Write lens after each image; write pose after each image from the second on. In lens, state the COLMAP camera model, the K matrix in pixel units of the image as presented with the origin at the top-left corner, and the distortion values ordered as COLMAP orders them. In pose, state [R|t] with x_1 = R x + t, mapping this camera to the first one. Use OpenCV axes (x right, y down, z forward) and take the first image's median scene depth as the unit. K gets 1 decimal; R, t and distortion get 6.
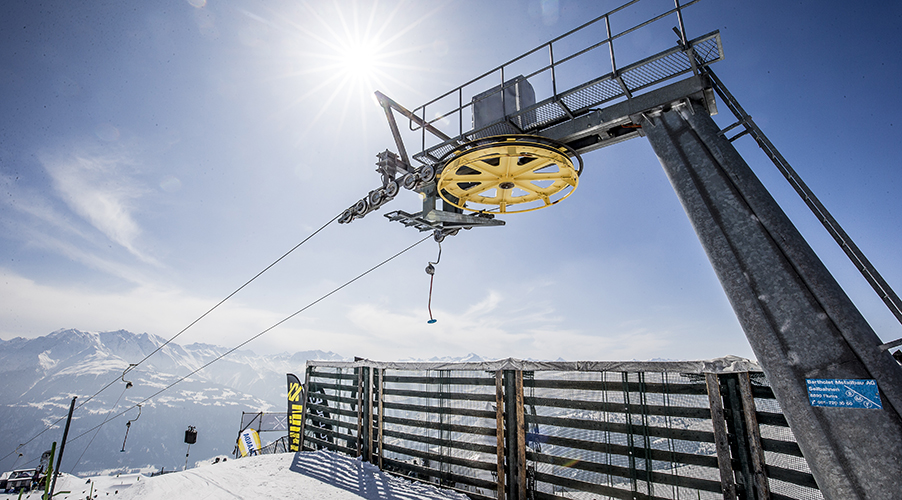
lens RADIAL K [[421.1, 0, 449.8], [0, 421.1, 229.4], [0, 0, 1]] dist [-0.026717, -0.000051]
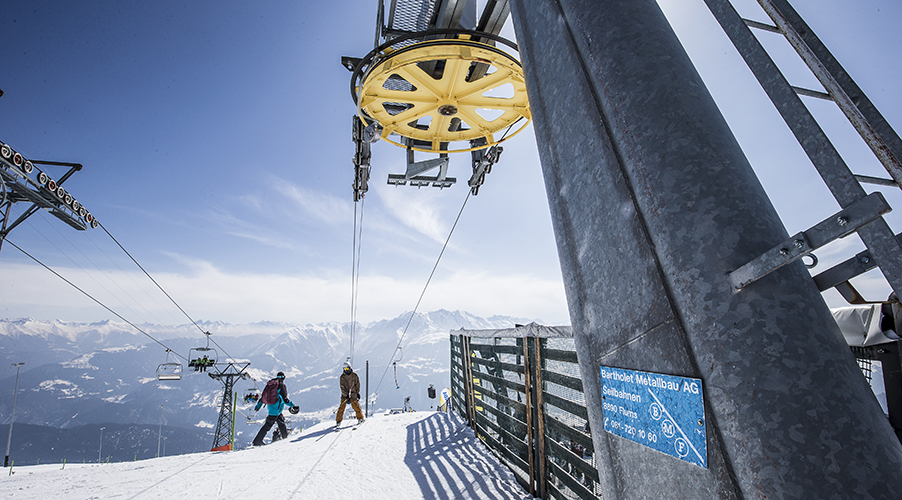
lens RADIAL K [[419.7, 0, 451.0], [0, 419.7, 250.0], [0, 0, 1]] dist [-0.068024, -0.000031]
pose [[0.798166, -0.139748, -0.586005, 1.021732], [0.211009, 0.975955, 0.054663, 0.197233], [0.564275, -0.167282, 0.808462, 0.606112]]
